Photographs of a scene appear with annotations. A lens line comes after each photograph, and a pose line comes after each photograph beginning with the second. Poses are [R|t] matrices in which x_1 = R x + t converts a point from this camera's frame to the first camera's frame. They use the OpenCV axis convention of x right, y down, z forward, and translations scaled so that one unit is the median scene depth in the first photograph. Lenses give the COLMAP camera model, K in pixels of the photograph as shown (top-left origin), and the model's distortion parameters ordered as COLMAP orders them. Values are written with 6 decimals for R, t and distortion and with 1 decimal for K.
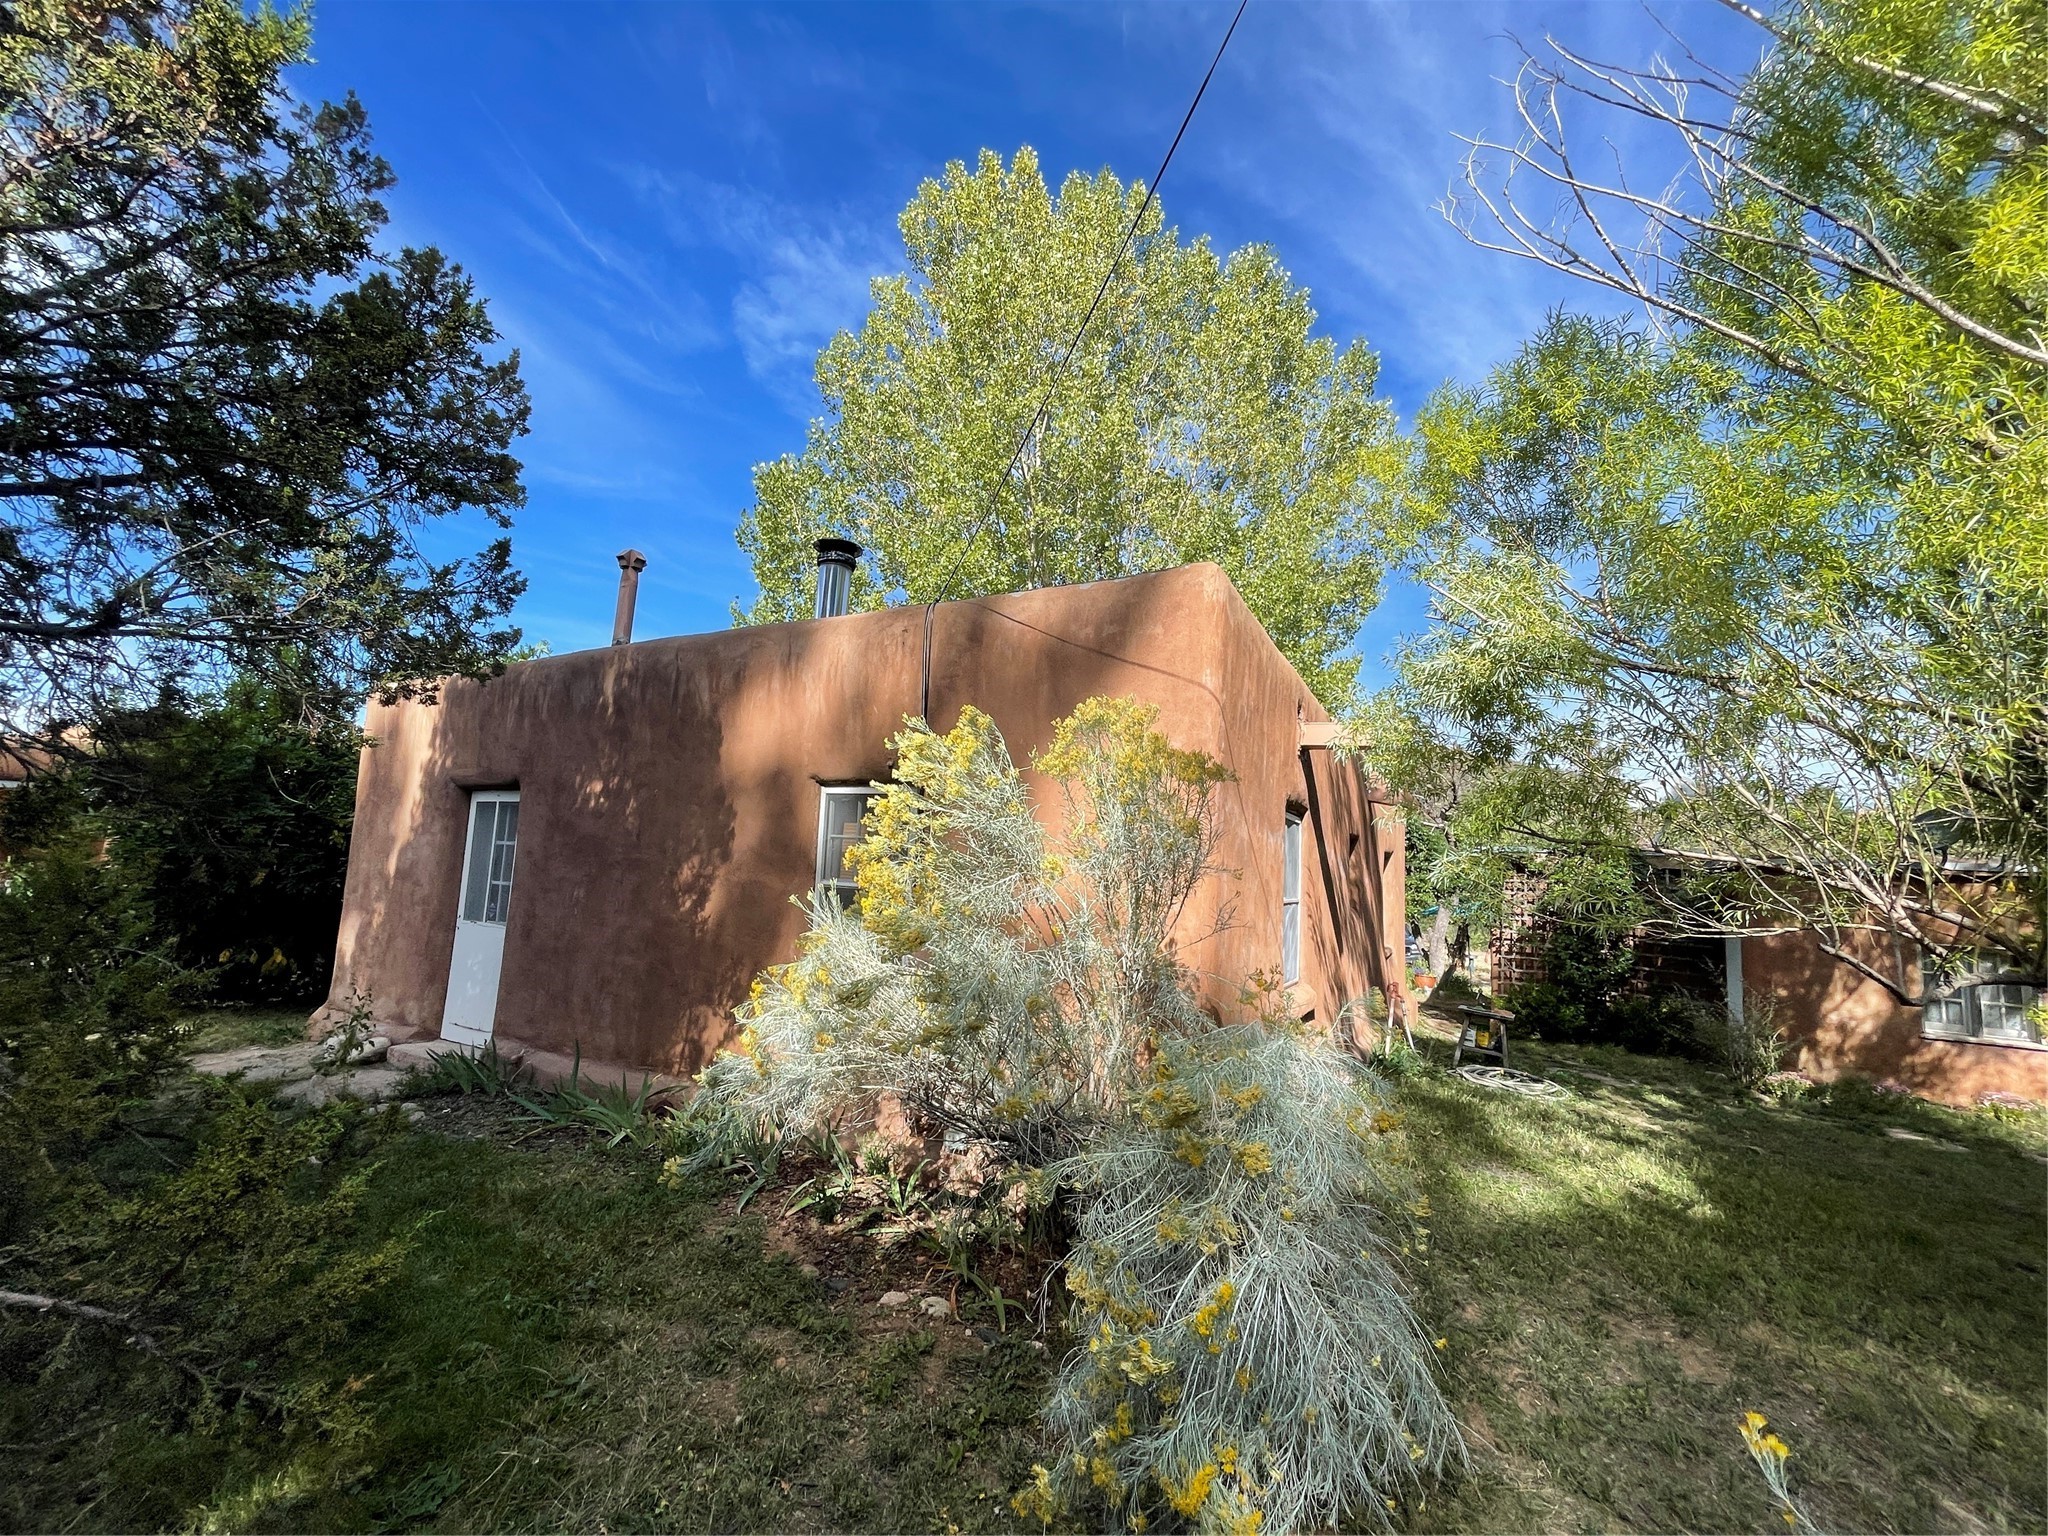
lens RADIAL K [[857.5, 0, 1024.0], [0, 857.5, 768.0], [0, 0, 1]] dist [0.001241, 0.000316]
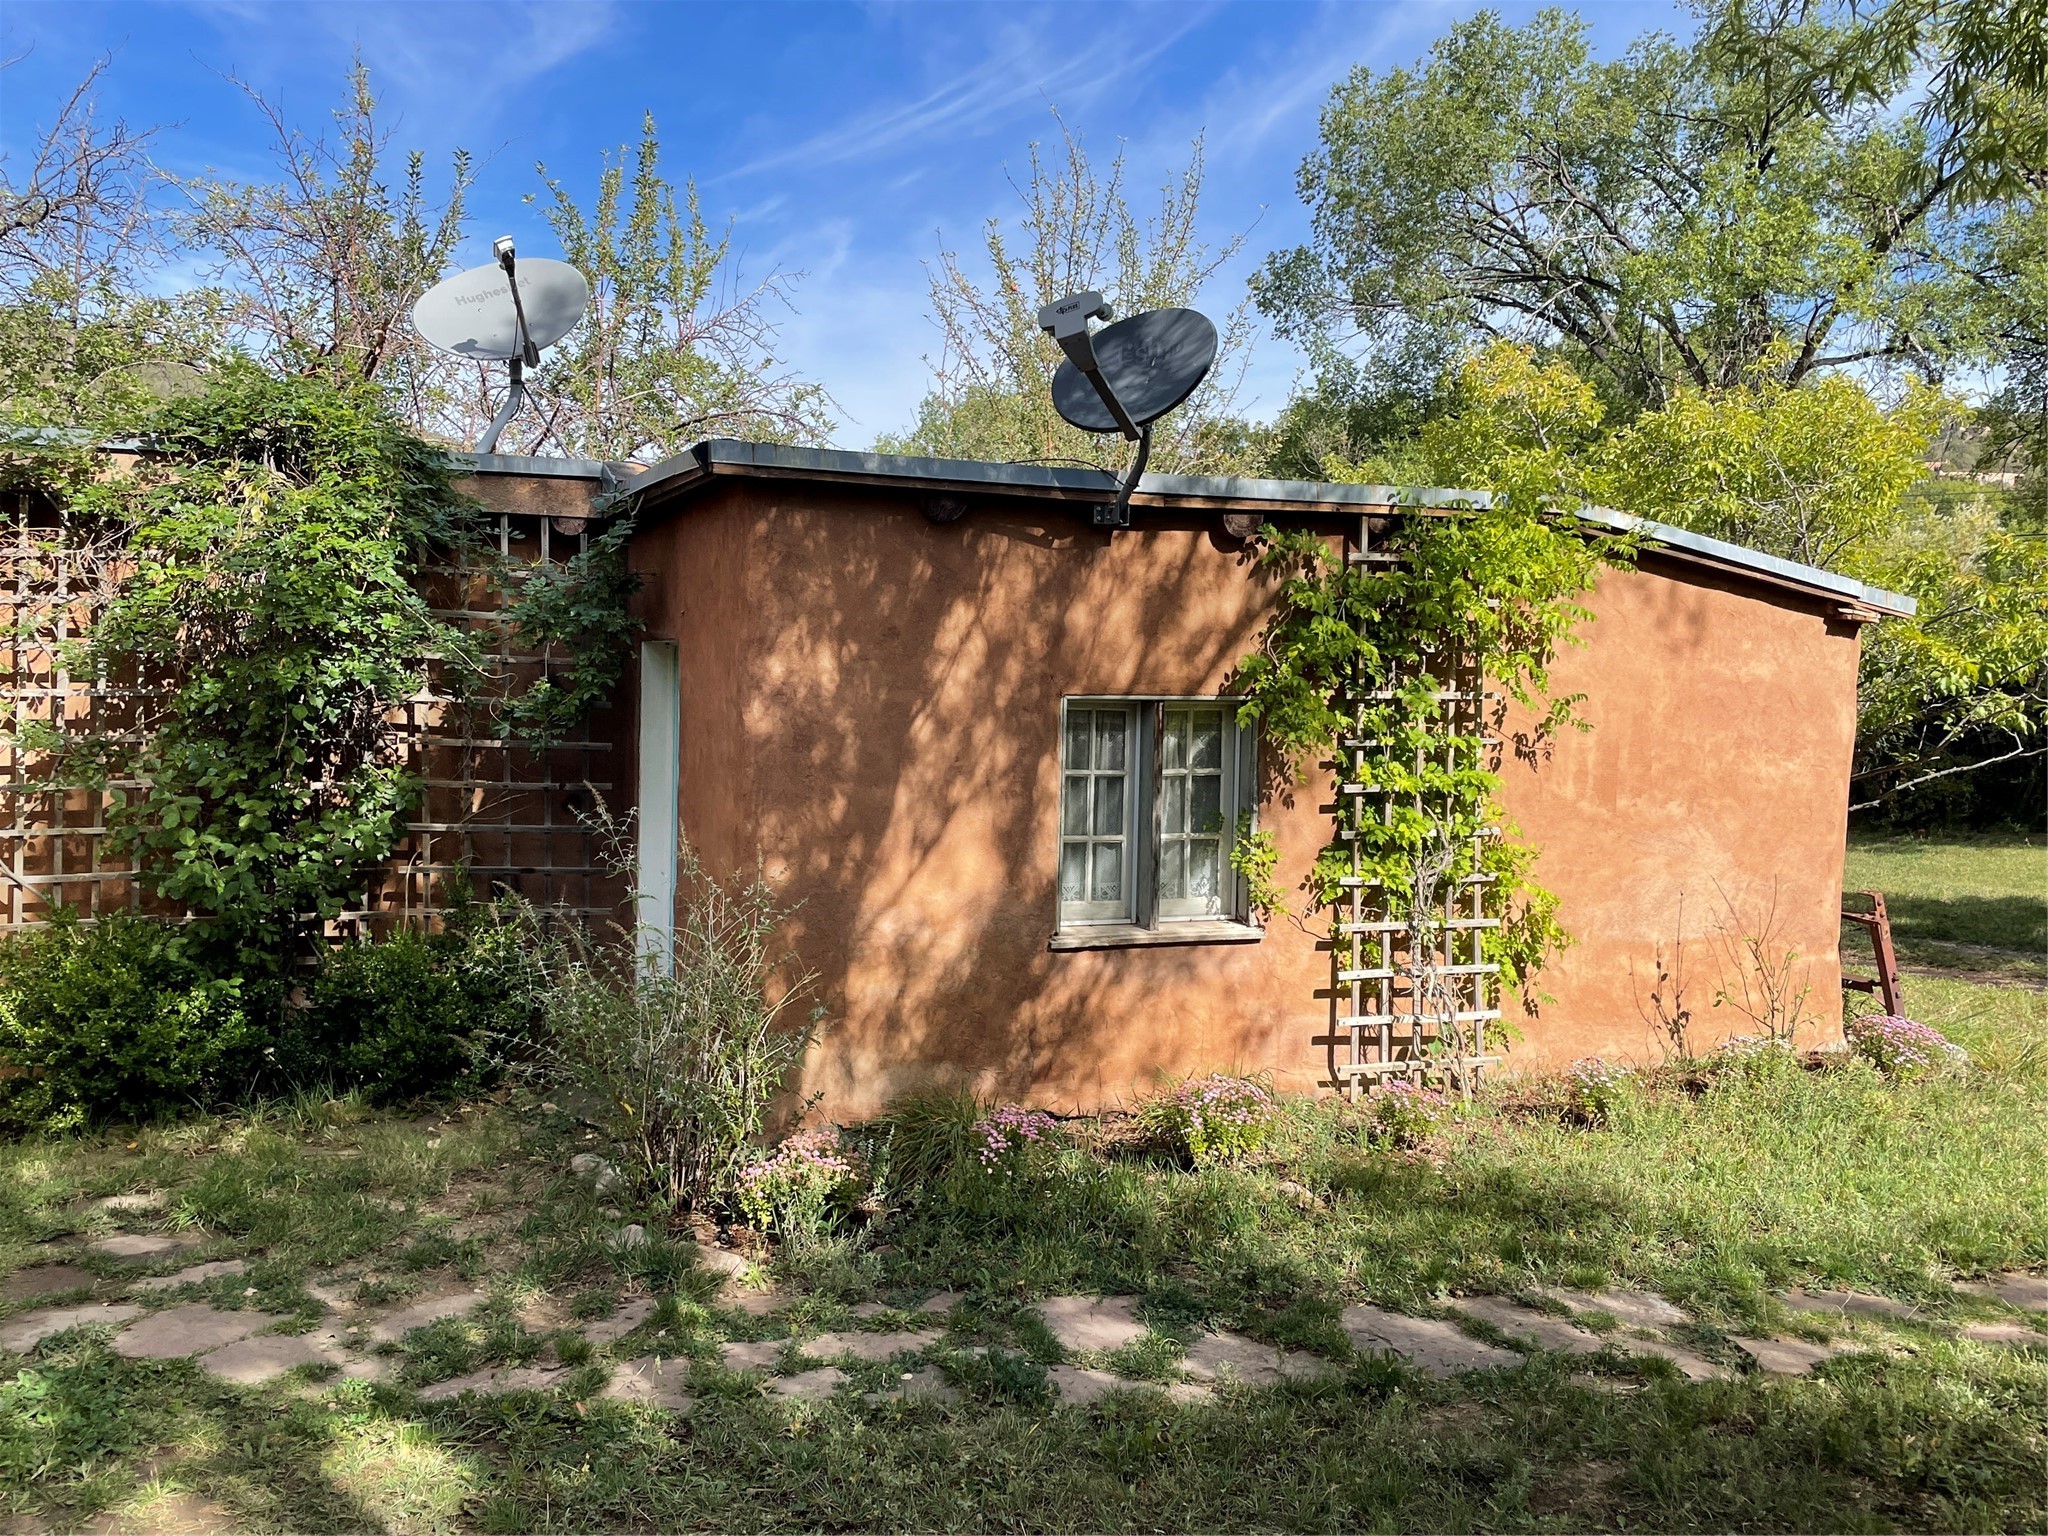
lens RADIAL K [[1678.9, 0, 1024.0], [0, 1678.9, 768.0], [0, 0, 1]] dist [0.000664, 0.000731]
pose [[0.616809, -0.081038, 0.782930, 0.466759], [-0.076552, 0.983794, 0.162138, 0.118301], [-0.783382, -0.159943, 0.600609, 0.574202]]
